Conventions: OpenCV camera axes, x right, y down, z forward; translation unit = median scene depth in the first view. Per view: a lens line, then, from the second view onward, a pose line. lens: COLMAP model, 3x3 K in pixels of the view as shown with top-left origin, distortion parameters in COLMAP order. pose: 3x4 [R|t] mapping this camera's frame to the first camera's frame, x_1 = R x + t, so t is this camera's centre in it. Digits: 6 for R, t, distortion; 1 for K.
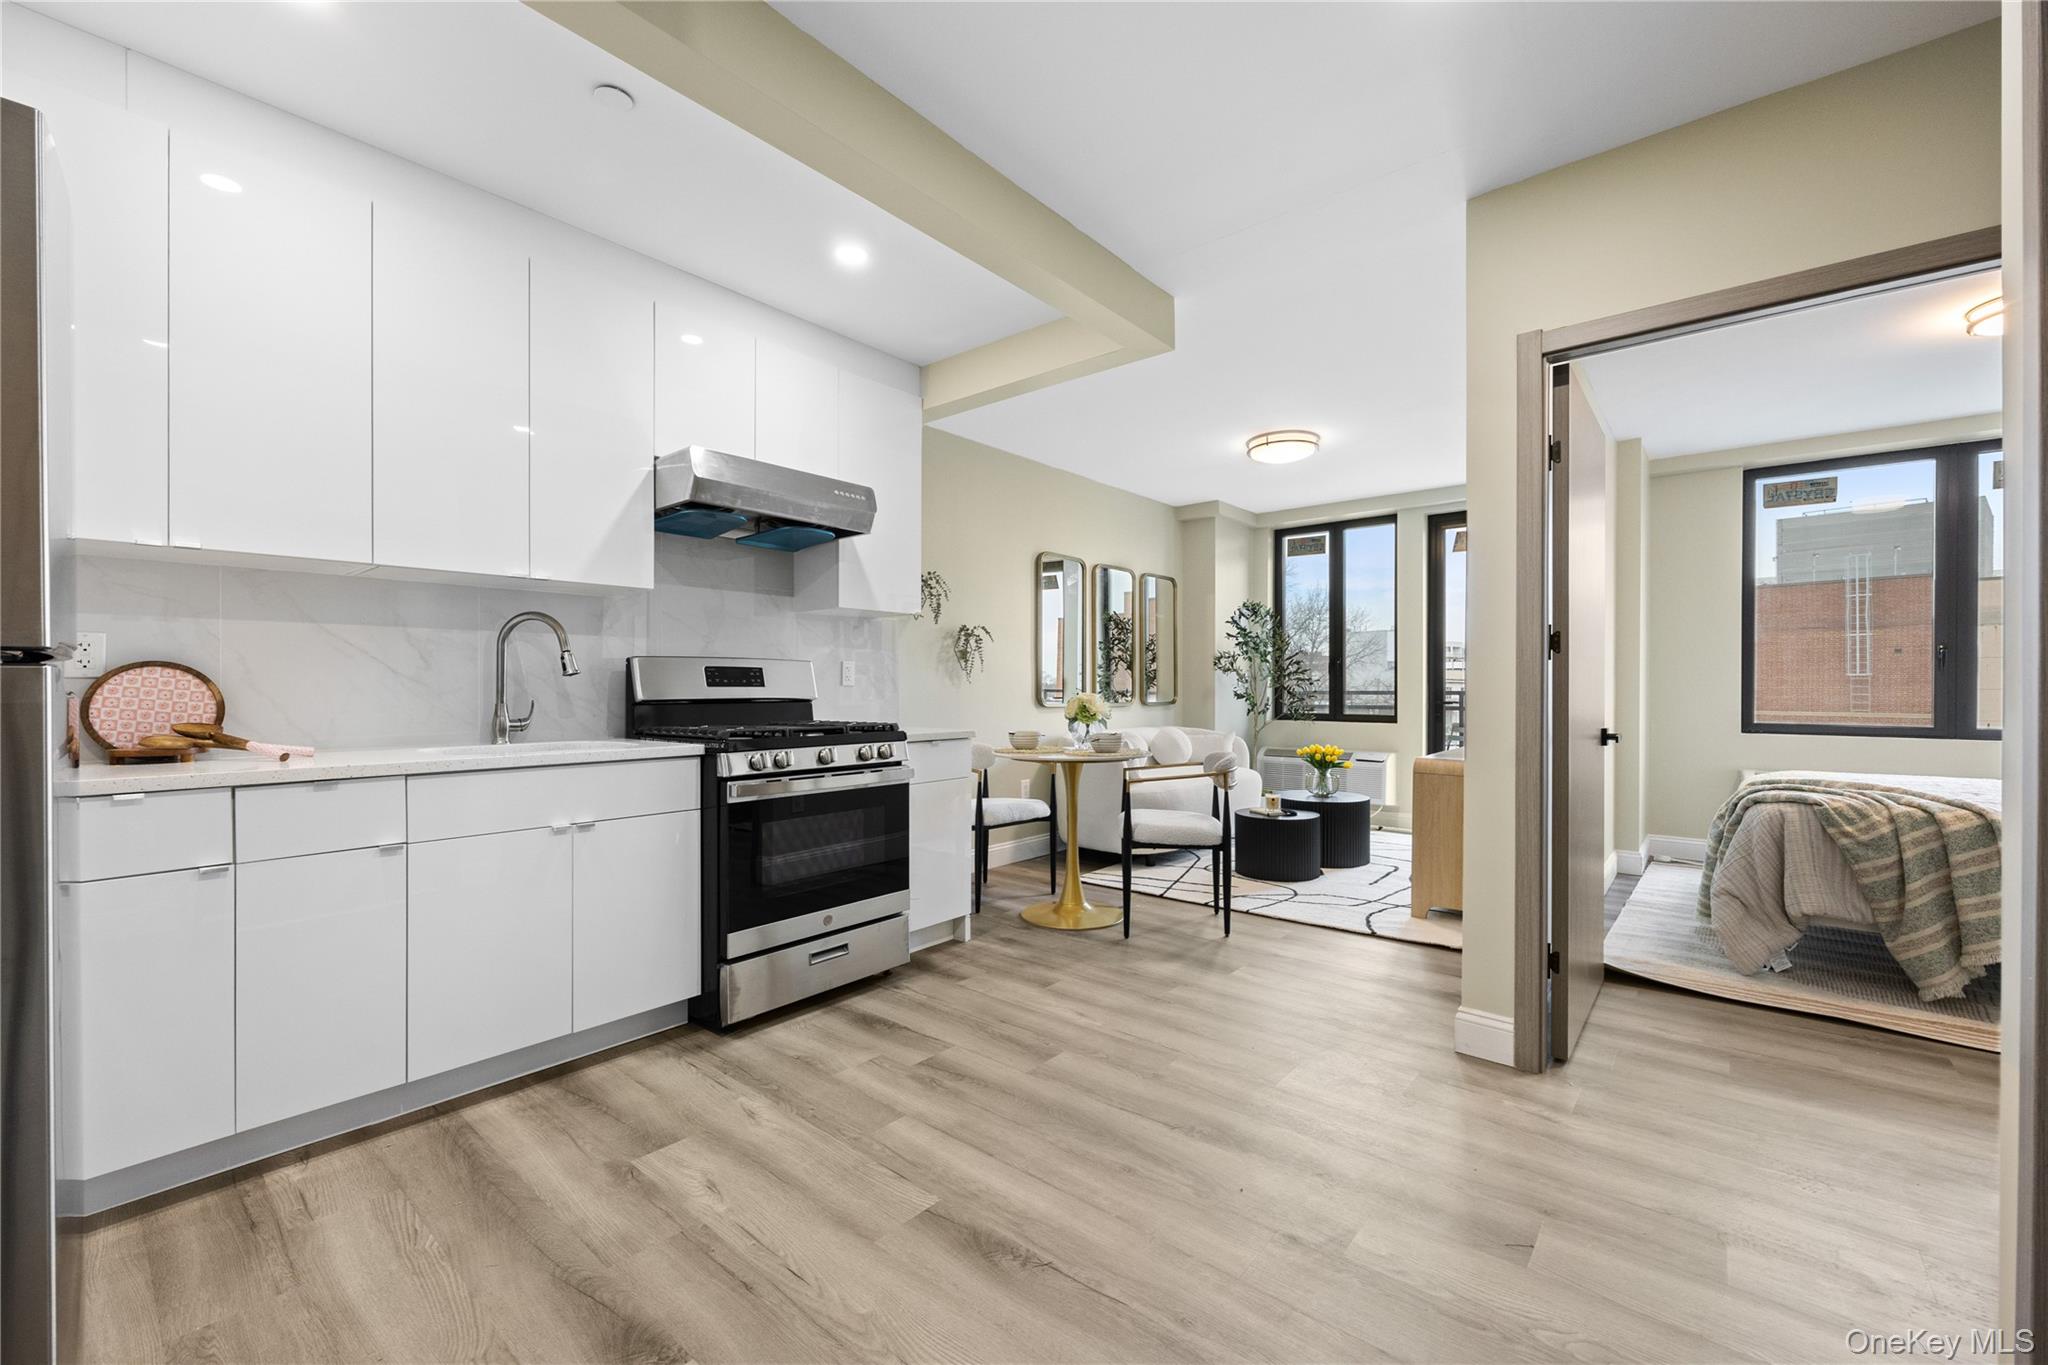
lens RADIAL K [[811.0, 0, 1001.8], [0, 811.0, 687.4], [0, 0, 1]] dist [-0.007274, -0.000453]
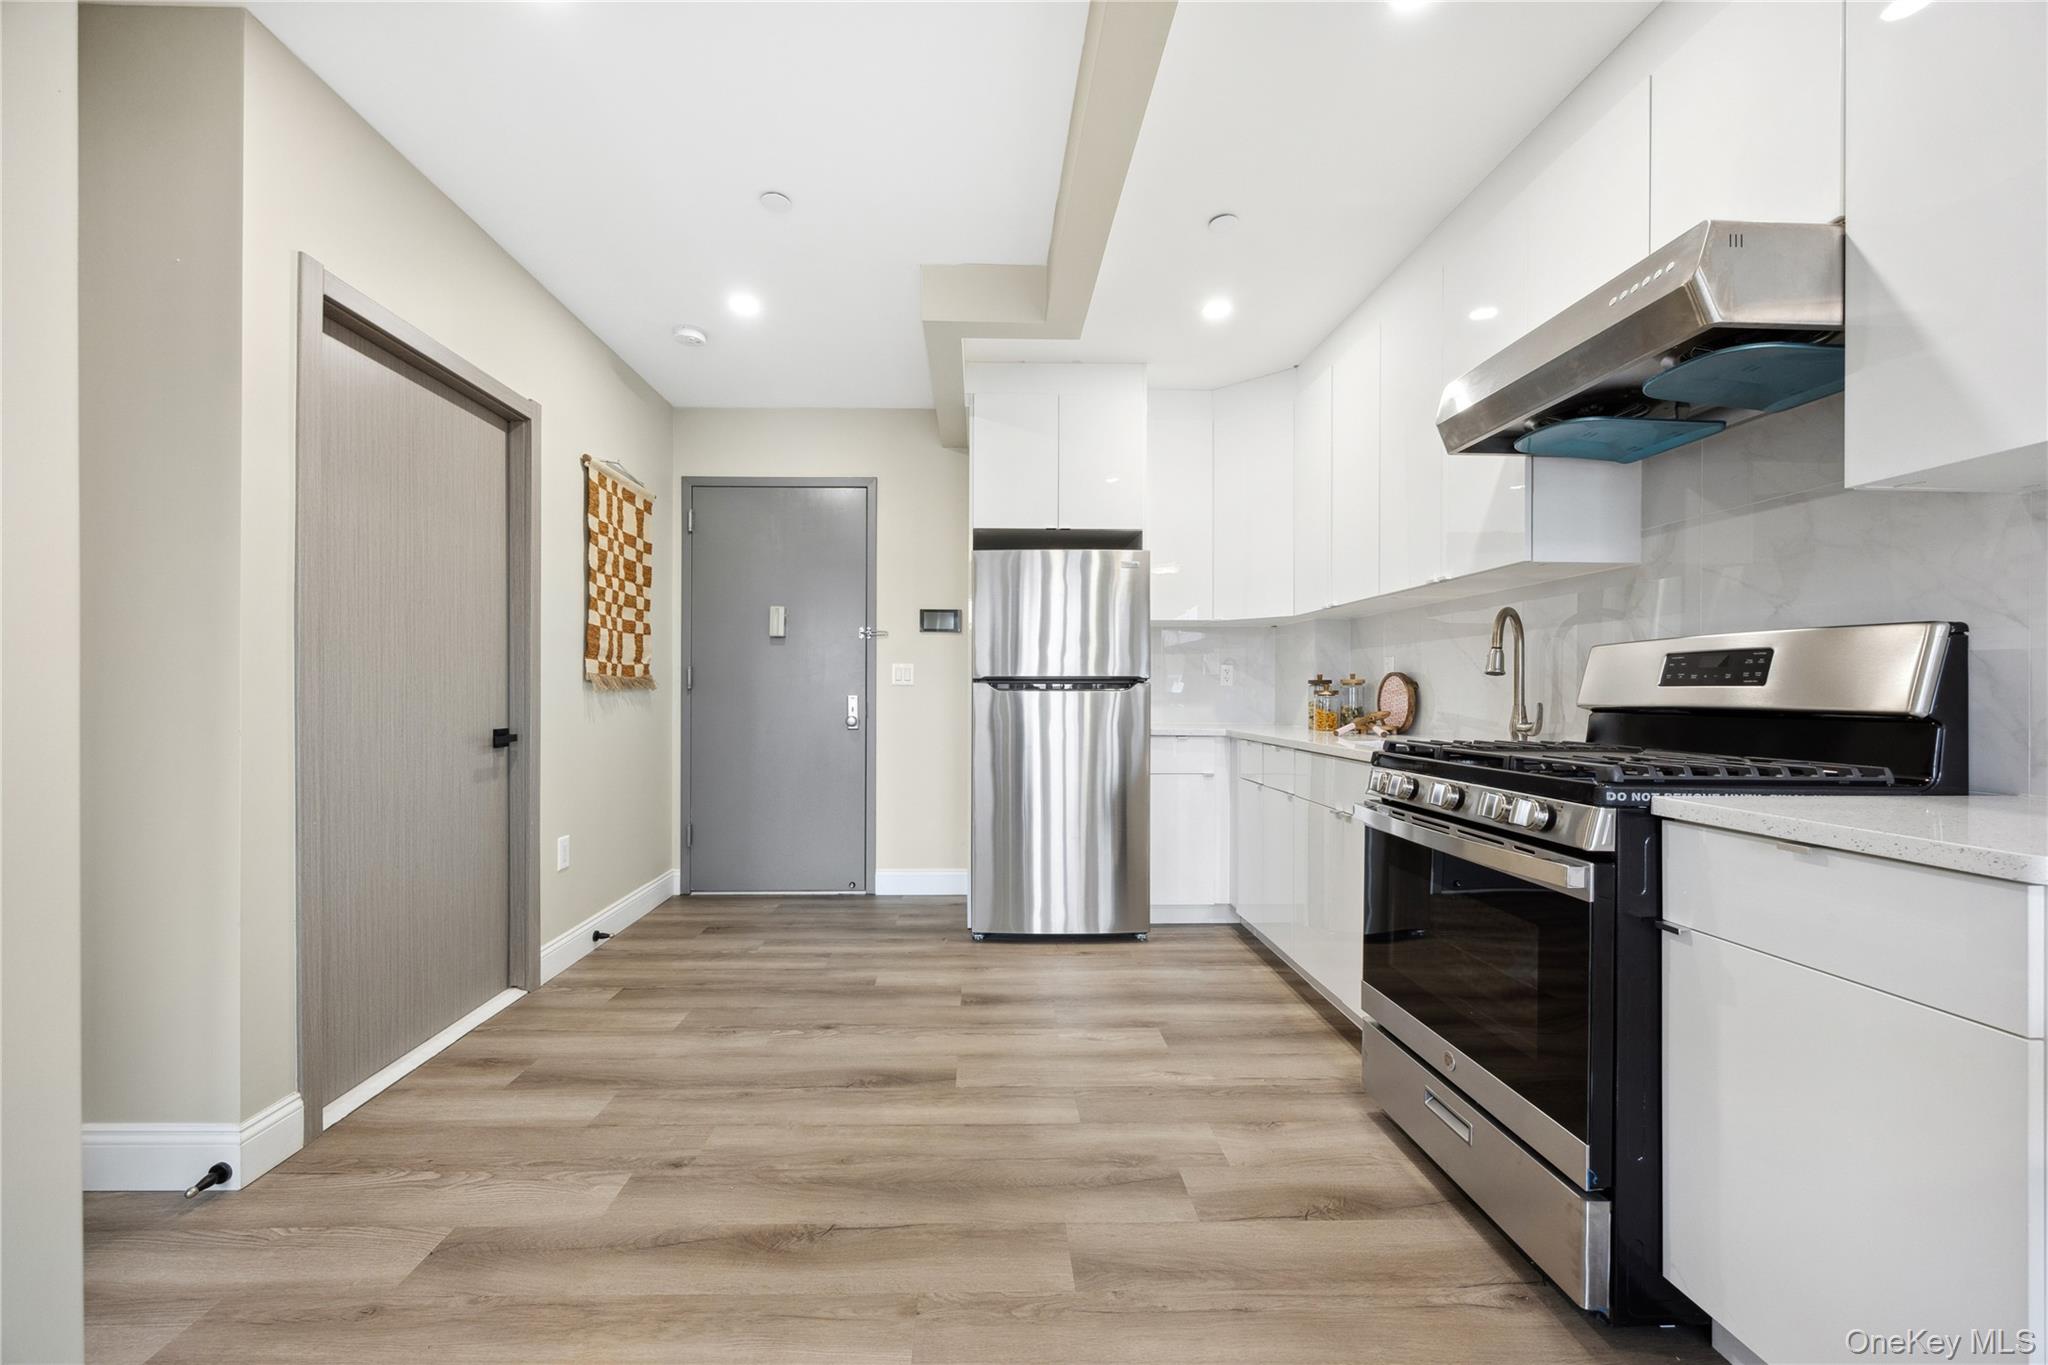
lens RADIAL K [[811.0, 0, 1006.5], [0, 811.0, 690.2], [0, 0, 1]] dist [-0.007274, -0.000453]
pose [[-0.725667, -0.000598, -0.688046, 0.290533], [-0.001310, 0.999999, 0.000512, 0.002017], [0.688045, 0.001273, -0.725667, 0.770652]]
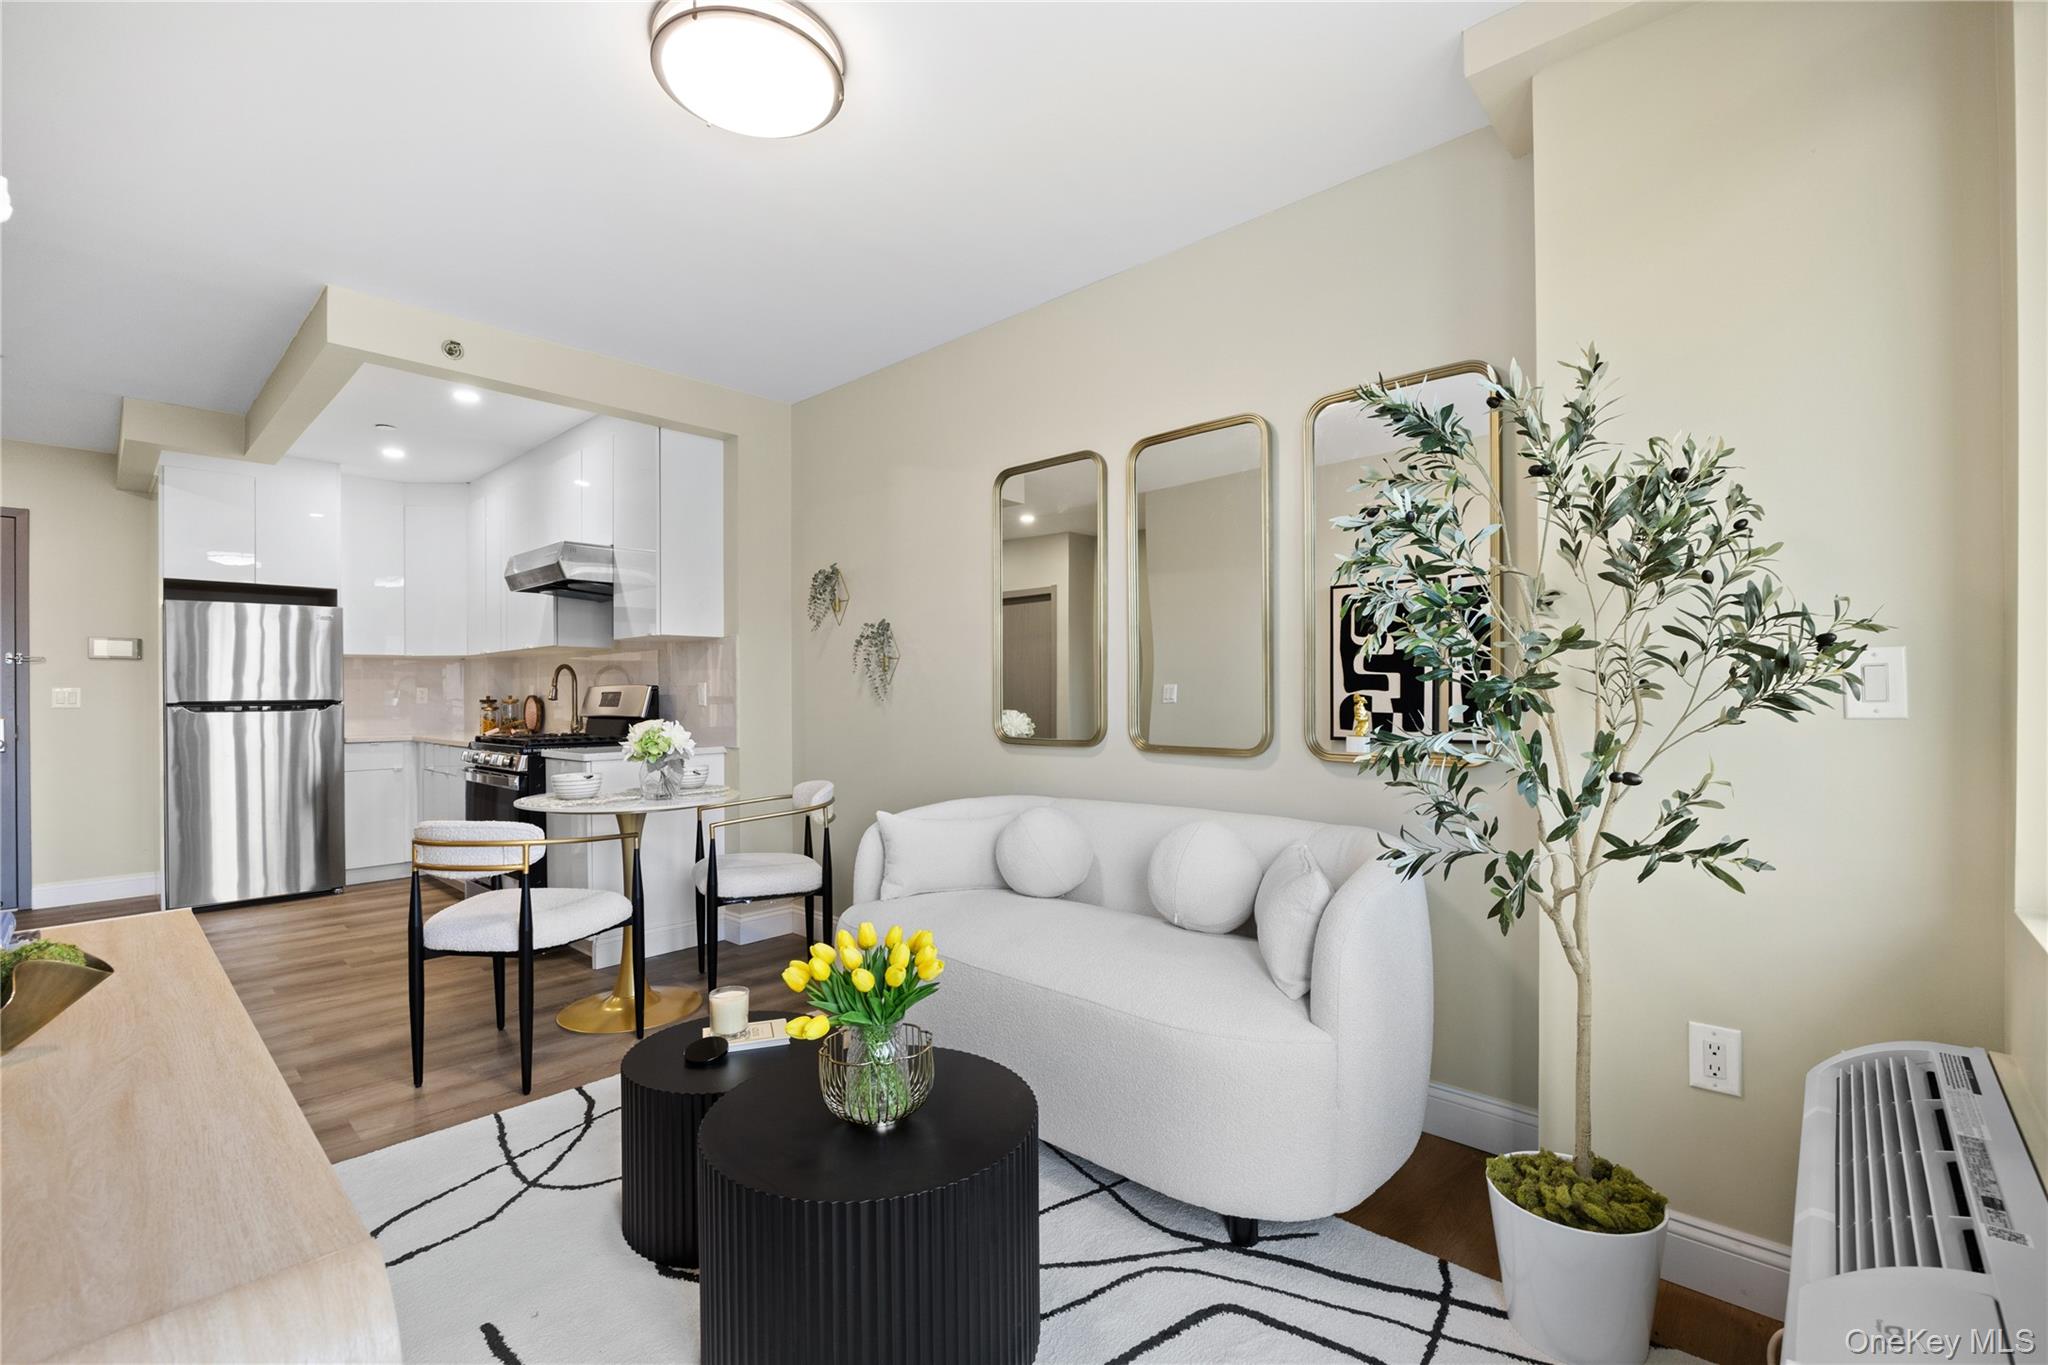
lens RADIAL K [[895.0, 0, 1023.9], [0, 895.0, 684.2], [0, 0, 1]] dist [-0.009832, -0.000008]
pose [[-0.021164, -0.006541, -0.999755, 0.800574], [0.009506, 0.999932, -0.006743, -0.015851], [0.999731, -0.009647, -0.021100, 1.213190]]
